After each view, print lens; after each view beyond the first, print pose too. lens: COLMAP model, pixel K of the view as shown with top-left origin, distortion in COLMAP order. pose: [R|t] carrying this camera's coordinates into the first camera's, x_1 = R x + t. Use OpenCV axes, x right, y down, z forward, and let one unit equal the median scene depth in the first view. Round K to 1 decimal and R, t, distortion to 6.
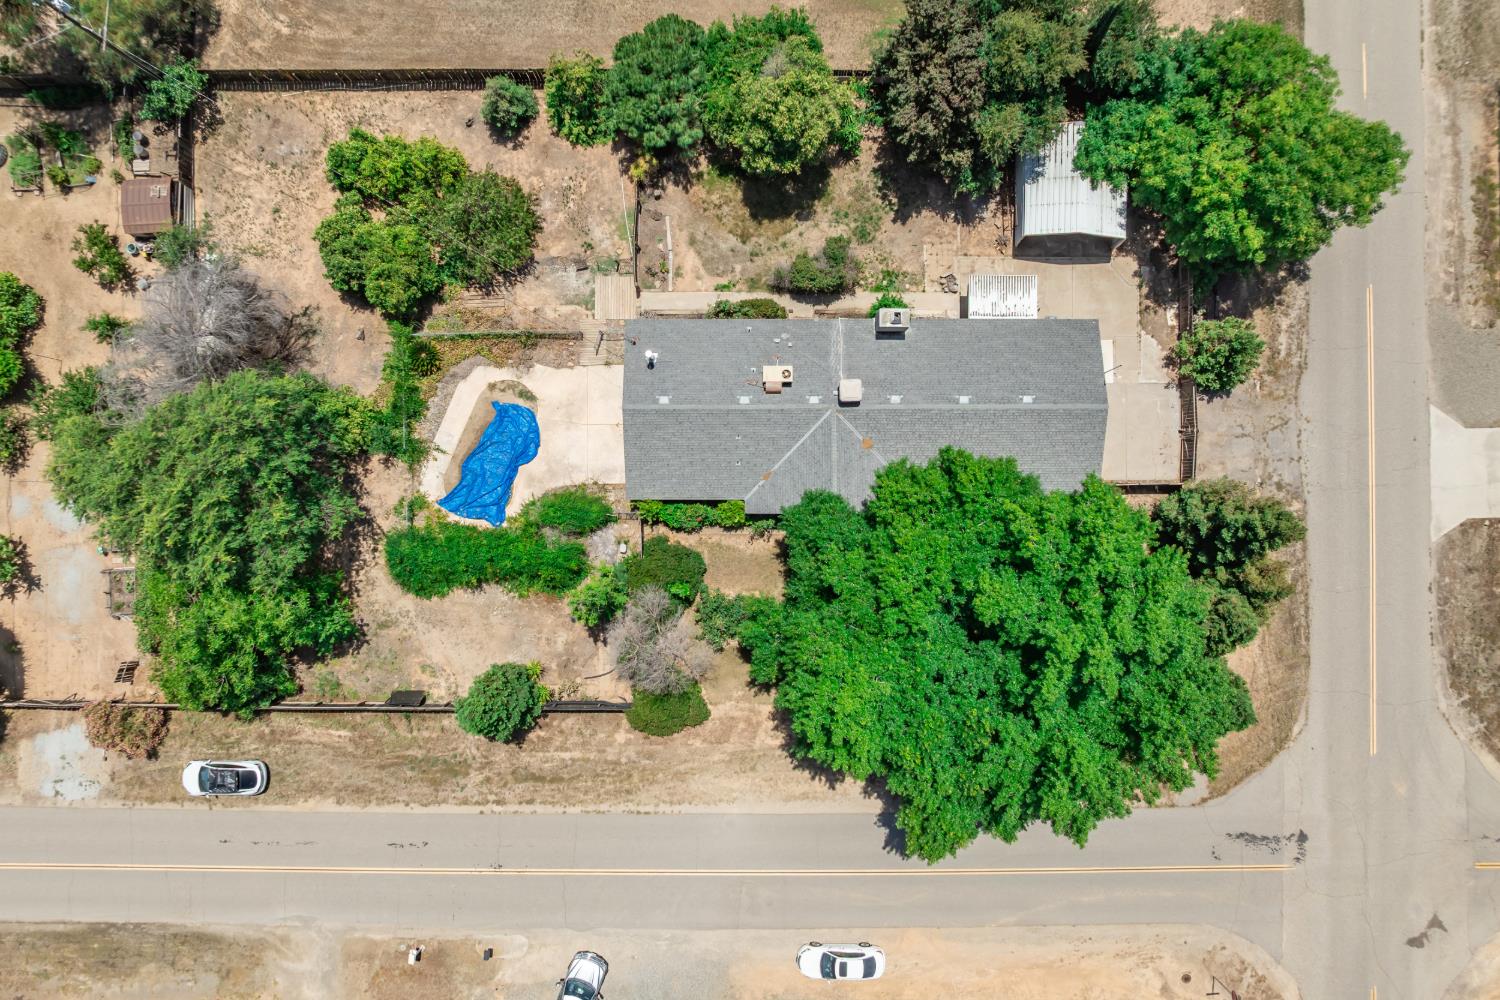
lens RADIAL K [[1051.3, 0, 750.0], [0, 1051.3, 500.0], [0, 0, 1]] dist [-0.040046, 0.005447]
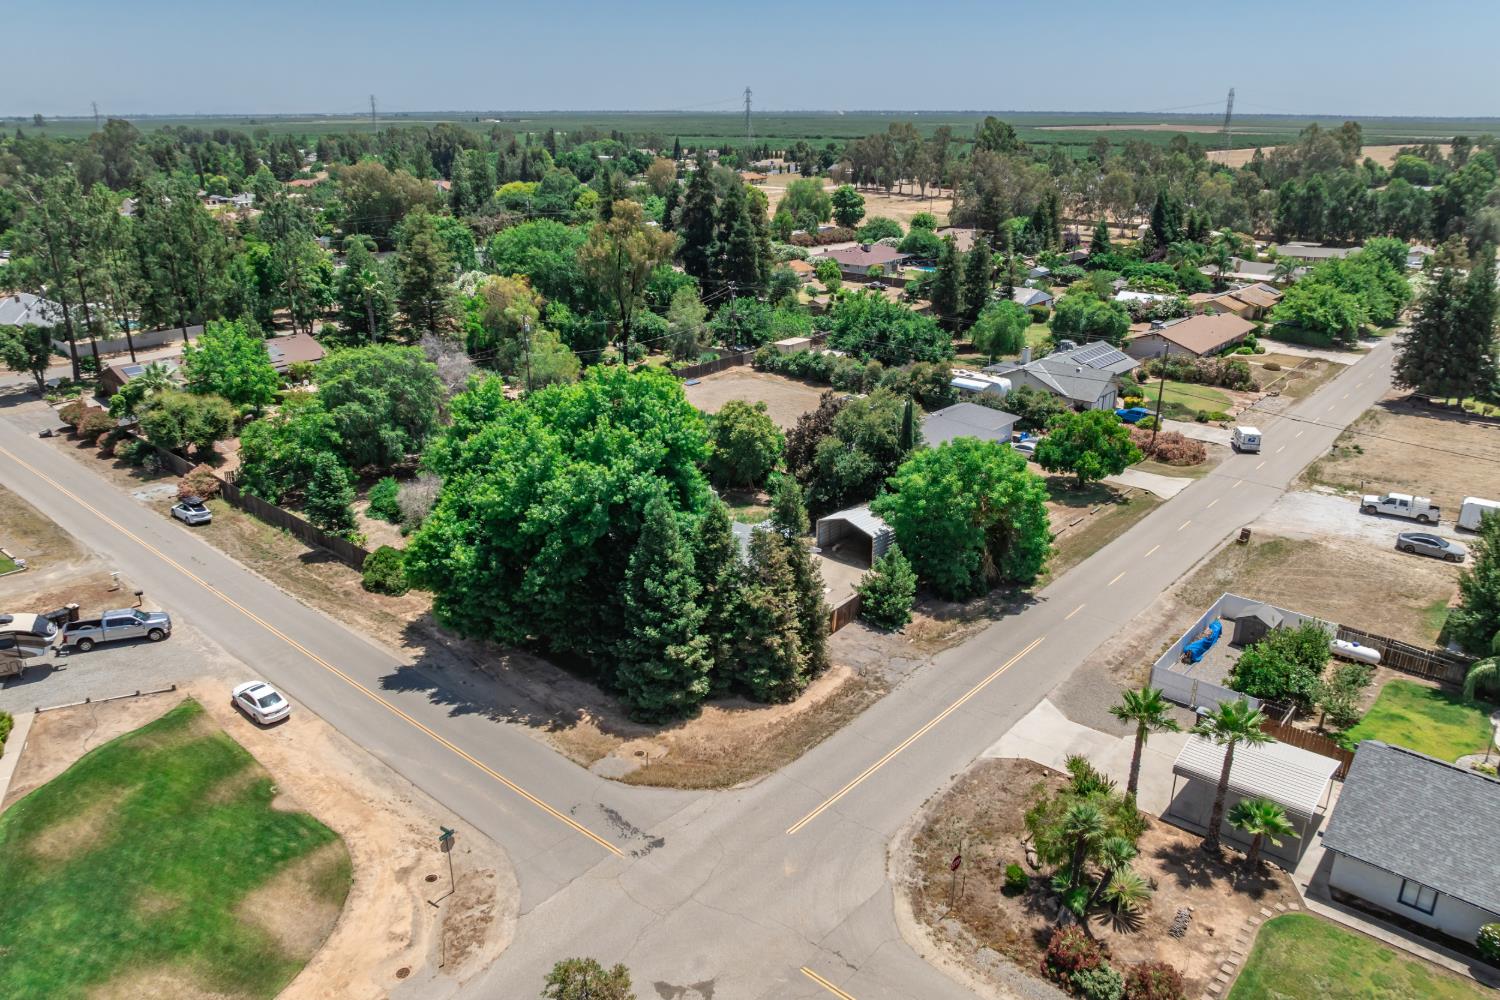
lens RADIAL K [[1051.3, 0, 750.0], [0, 1051.3, 500.0], [0, 0, 1]] dist [-0.040046, 0.005447]
pose [[0.753746, 0.224541, -0.617615, 1.051338], [-0.657162, 0.260770, -0.707204, 0.803631], [0.002259, 0.938925, 0.344114, 0.456493]]
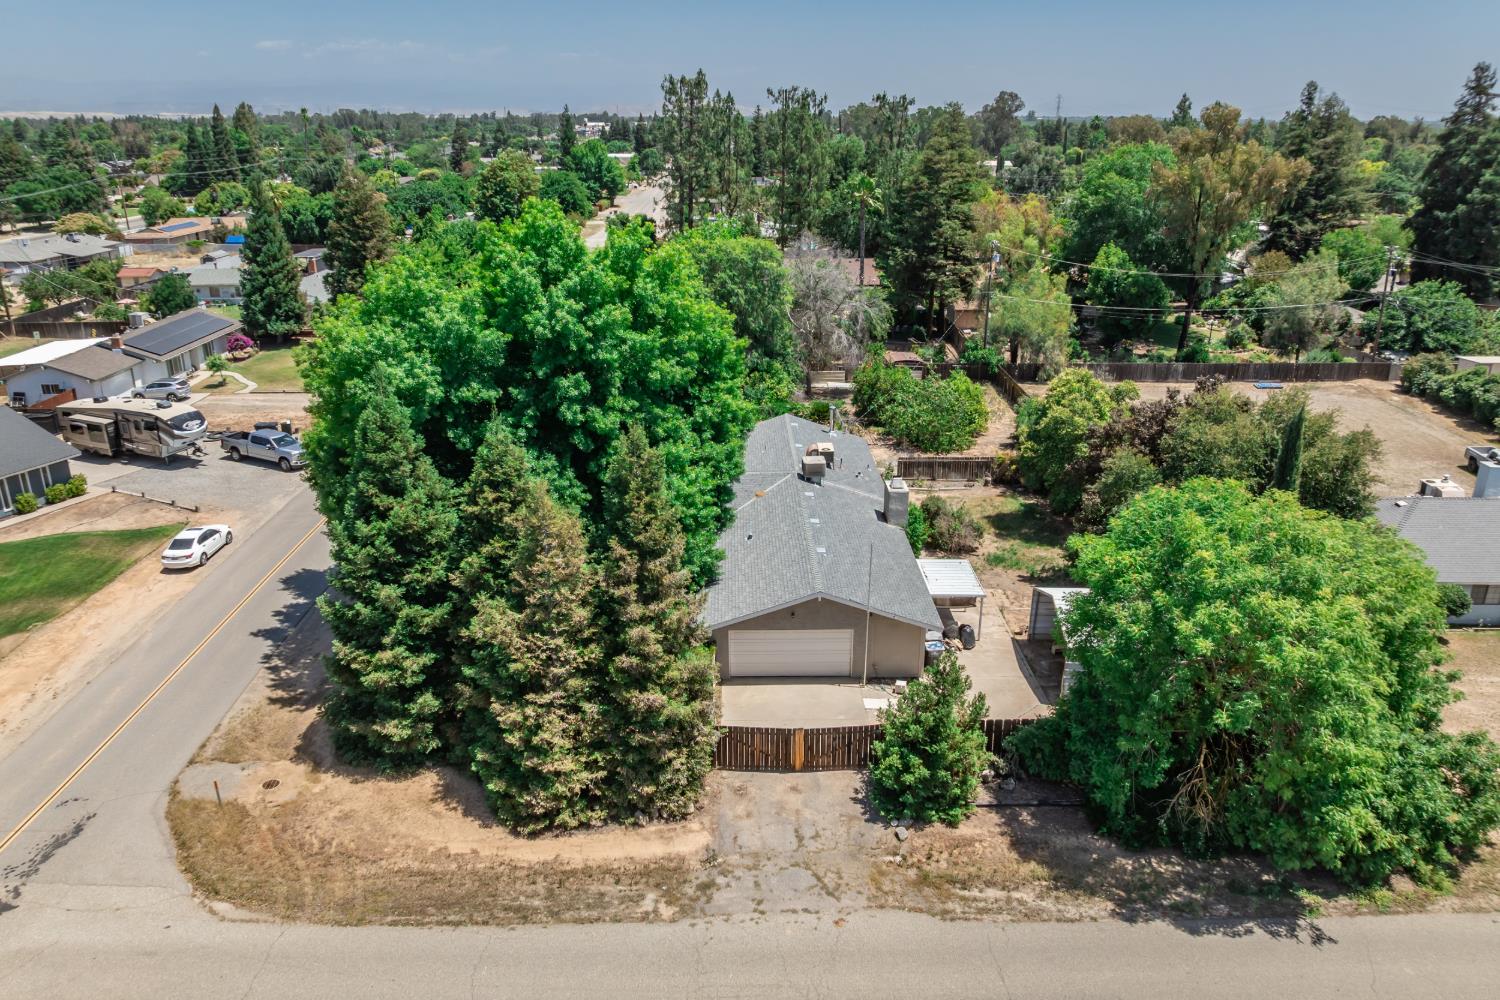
lens RADIAL K [[1051.3, 0, 750.0], [0, 1051.3, 500.0], [0, 0, 1]] dist [-0.040046, 0.005447]
pose [[0.015723, 0.338762, -0.940741, 0.942736], [-0.999874, 0.003281, -0.015530, -0.027857], [-0.002174, 0.940866, 0.338771, 0.651737]]
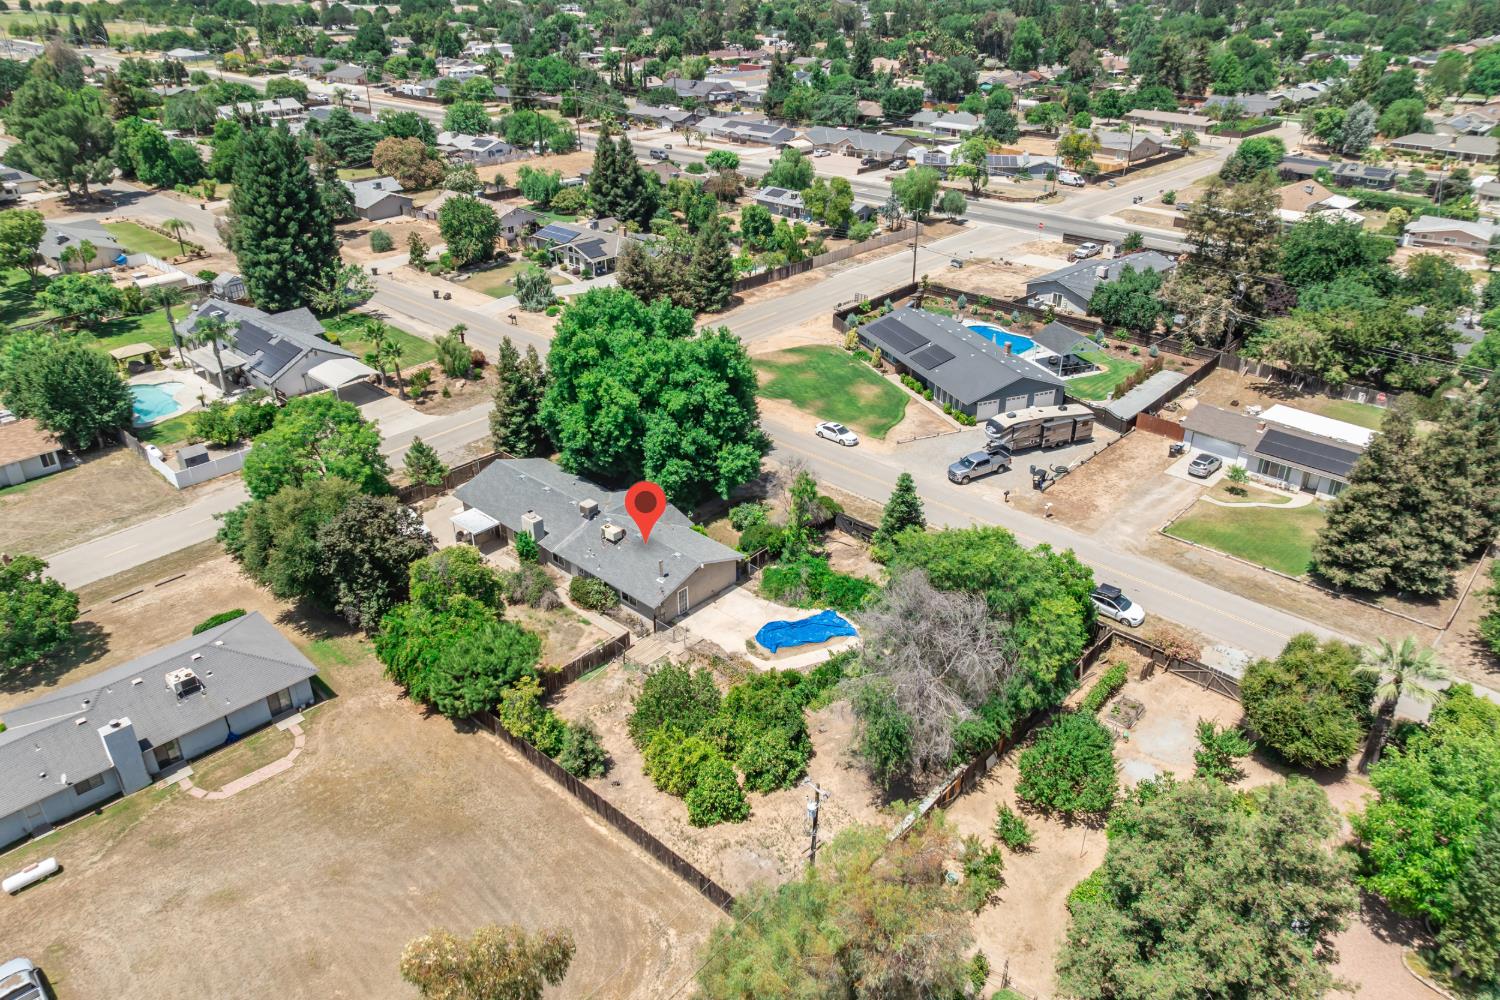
lens RADIAL K [[1051.3, 0, 750.0], [0, 1051.3, 500.0], [0, 0, 1]] dist [-0.040046, 0.005447]
pose [[-0.733456, -0.322863, 0.598165, -0.921789], [0.679734, -0.345820, 0.646816, -0.866783], [-0.001976, 0.881004, 0.473104, 0.244665]]
